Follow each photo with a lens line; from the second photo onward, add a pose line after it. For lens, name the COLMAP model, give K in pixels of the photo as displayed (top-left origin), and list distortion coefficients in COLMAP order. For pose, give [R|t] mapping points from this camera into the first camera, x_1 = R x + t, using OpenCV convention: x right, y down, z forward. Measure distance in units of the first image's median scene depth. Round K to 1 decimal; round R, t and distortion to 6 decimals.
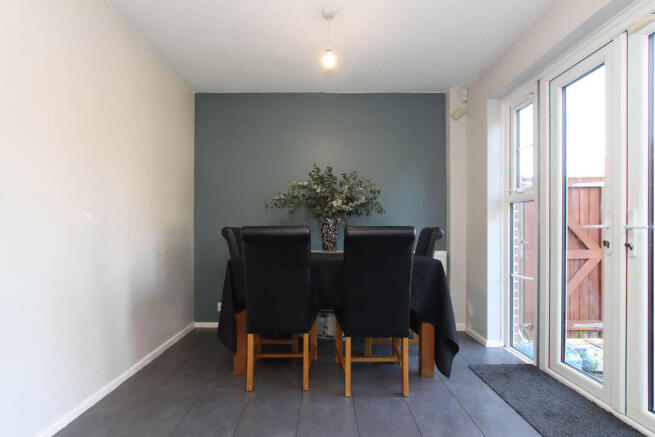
lens RADIAL K [[301.3, 0, 327.8], [0, 301.3, 231.3], [0, 0, 1]] dist [-0.030034, 0.000029]
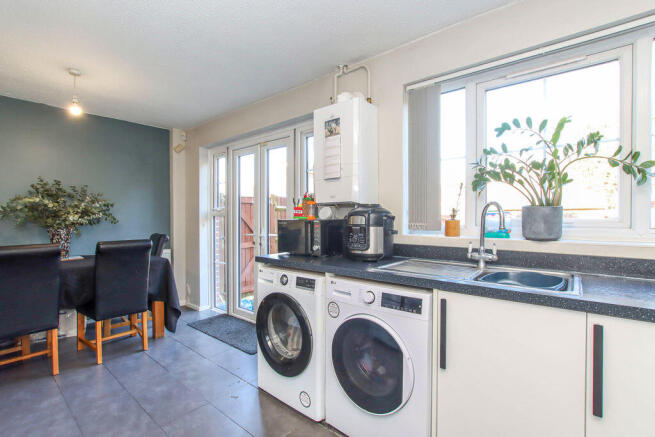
lens RADIAL K [[300.5, 0, 321.9], [0, 300.5, 219.4], [0, 0, 1]] dist [0.001464, 0.000432]
pose [[0.658213, -0.007418, 0.752795, -0.214536], [0.005078, 0.999972, 0.005413, -0.087457], [-0.752814, 0.000260, 0.658233, -0.497134]]
